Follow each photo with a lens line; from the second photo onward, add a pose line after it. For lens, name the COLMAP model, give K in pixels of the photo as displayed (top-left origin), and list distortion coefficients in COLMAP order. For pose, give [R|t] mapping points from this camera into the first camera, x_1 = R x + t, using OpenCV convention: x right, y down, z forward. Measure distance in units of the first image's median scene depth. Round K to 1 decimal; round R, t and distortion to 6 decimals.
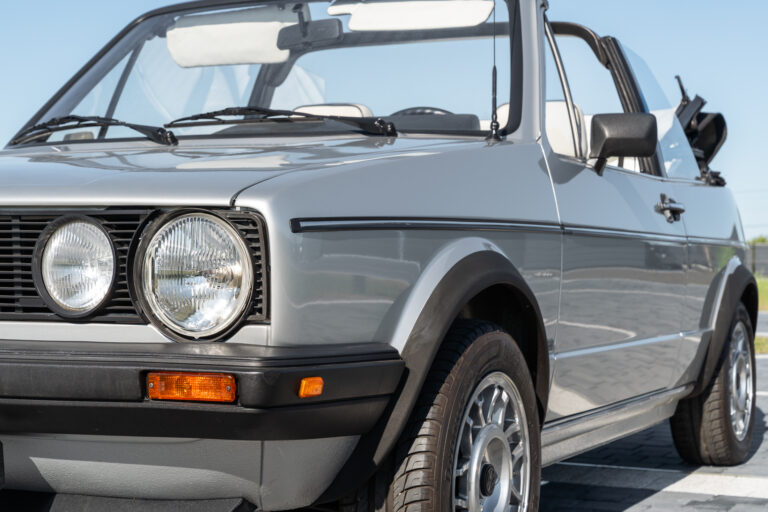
lens RADIAL K [[1456.1, 0, 392.1], [0, 1456.1, 253.6], [0, 0, 1]] dist [0.043557, 0.000000]
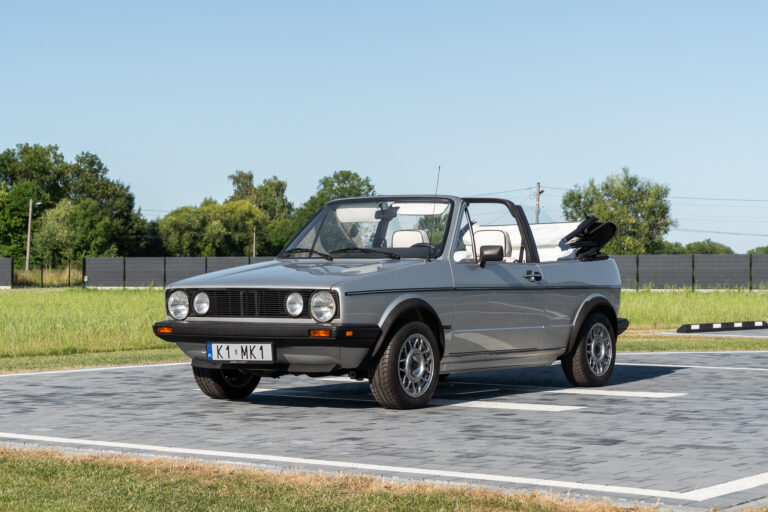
lens RADIAL K [[1662.4, 0, 376.9], [0, 1662.4, 256.5], [0, 0, 1]] dist [-0.006122, 0.000000]
pose [[0.980841, -0.012040, -0.194438, 0.879665], [0.010943, 0.999918, -0.006711, -0.087845], [0.194503, 0.004454, 0.980892, -3.374651]]
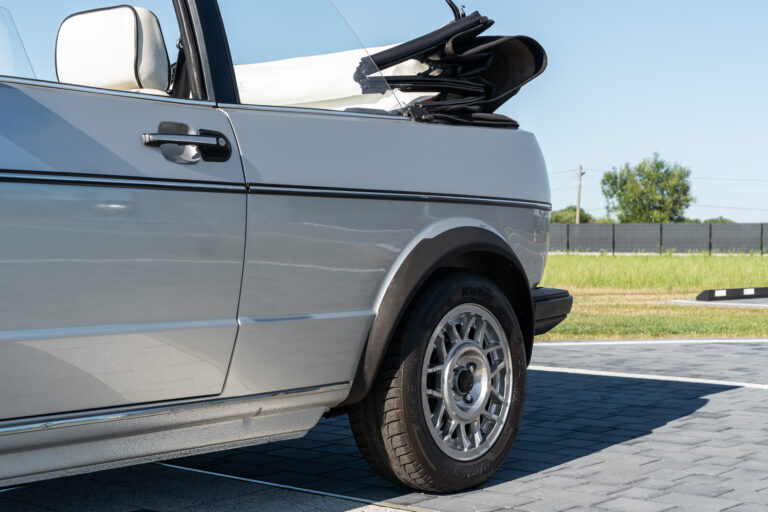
lens RADIAL K [[1278.4, 0, 386.4], [0, 1278.4, 258.8], [0, 0, 1]] dist [-0.020165, 0.000000]
pose [[0.967674, 0.001084, -0.252200, 0.800947], [0.003339, 0.999848, 0.017109, 0.027042], [0.252180, -0.017398, 0.967524, 0.768424]]
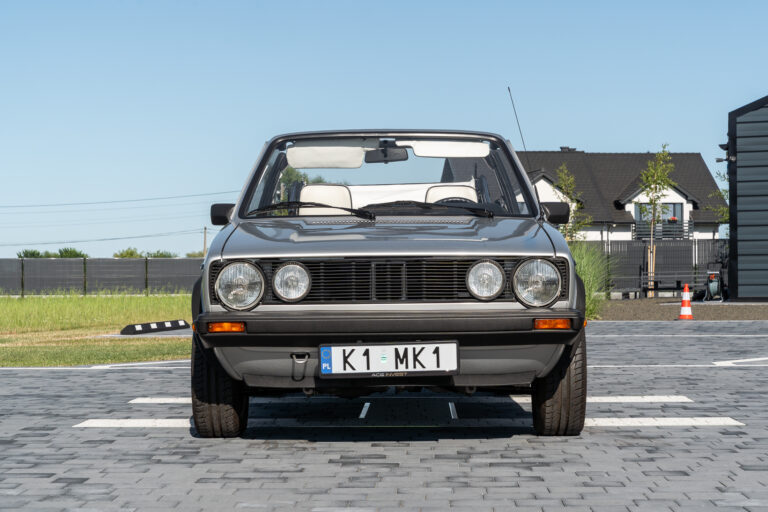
lens RADIAL K [[1662.4, 0, 384.3], [0, 1662.4, 251.9], [0, 0, 1]] dist [-0.006122, 0.000000]
pose [[0.911613, -0.010853, 0.410907, -1.555189], [0.015097, 0.999861, -0.007083, -0.022687], [-0.410773, 0.012661, 0.911650, -1.558902]]
